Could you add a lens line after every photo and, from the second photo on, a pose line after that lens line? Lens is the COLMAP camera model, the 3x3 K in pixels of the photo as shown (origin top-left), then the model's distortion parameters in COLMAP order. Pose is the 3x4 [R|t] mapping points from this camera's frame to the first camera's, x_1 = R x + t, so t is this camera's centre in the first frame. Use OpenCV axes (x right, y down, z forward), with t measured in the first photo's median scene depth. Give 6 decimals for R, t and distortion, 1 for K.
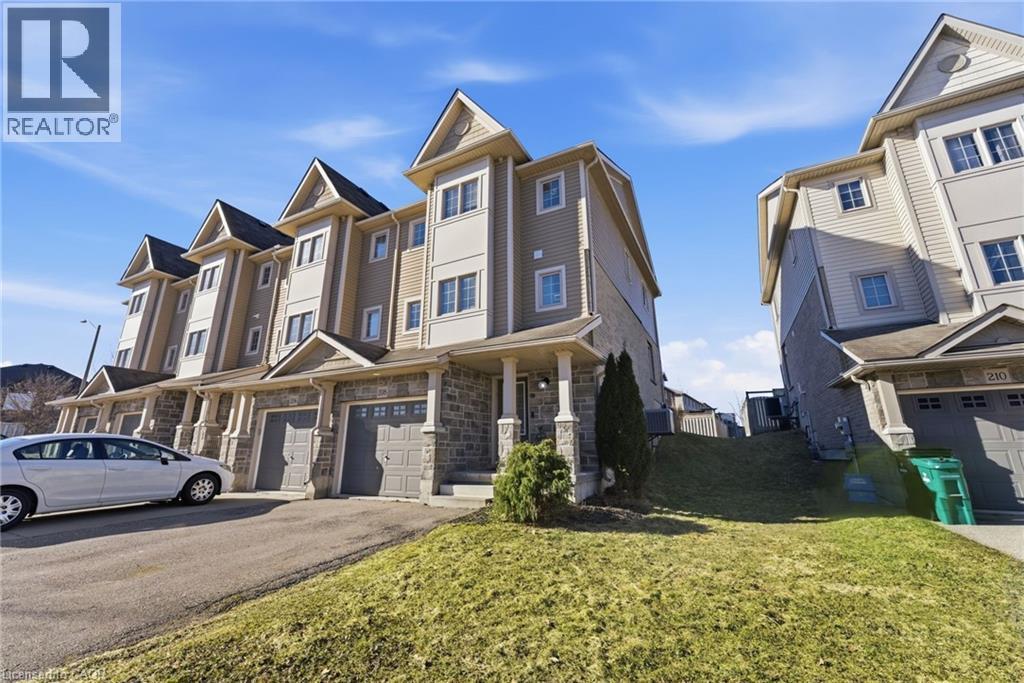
lens RADIAL K [[414.8, 0, 508.1], [0, 414.8, 334.3], [0, 0, 1]] dist [0.015613, 0.001312]
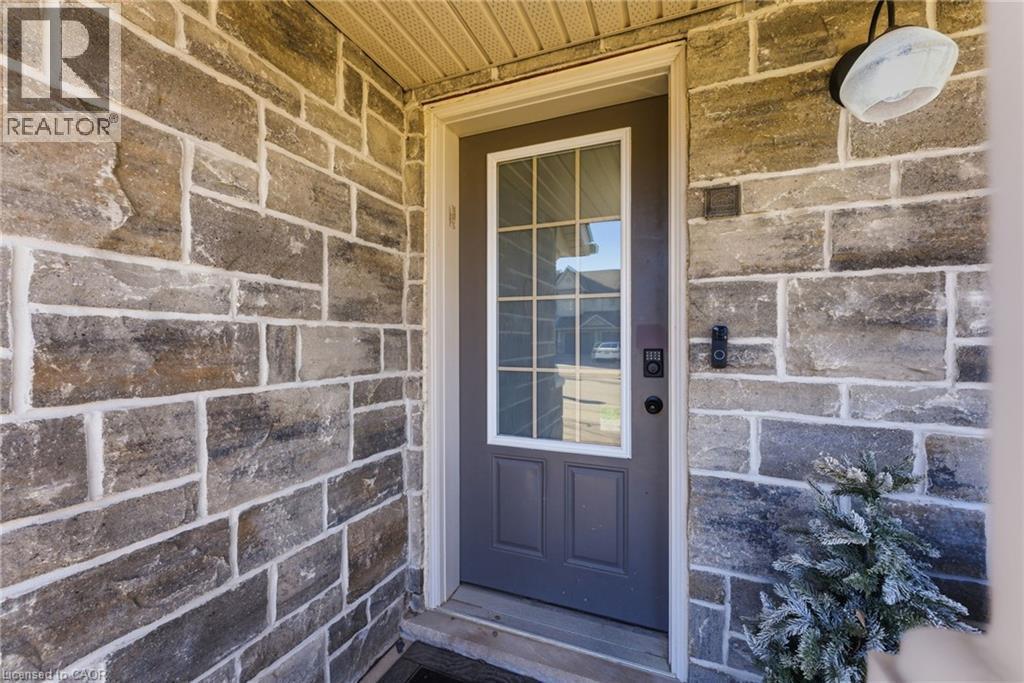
lens RADIAL K [[414.8, 0, 512.4], [0, 414.8, 340.9], [0, 0, 1]] dist [0.015613, 0.001312]
pose [[0.995602, 0.005051, 0.093549, -0.011501], [-0.031063, 0.959859, 0.278757, 0.089783], [-0.088386, -0.280436, 0.955795, 0.501253]]
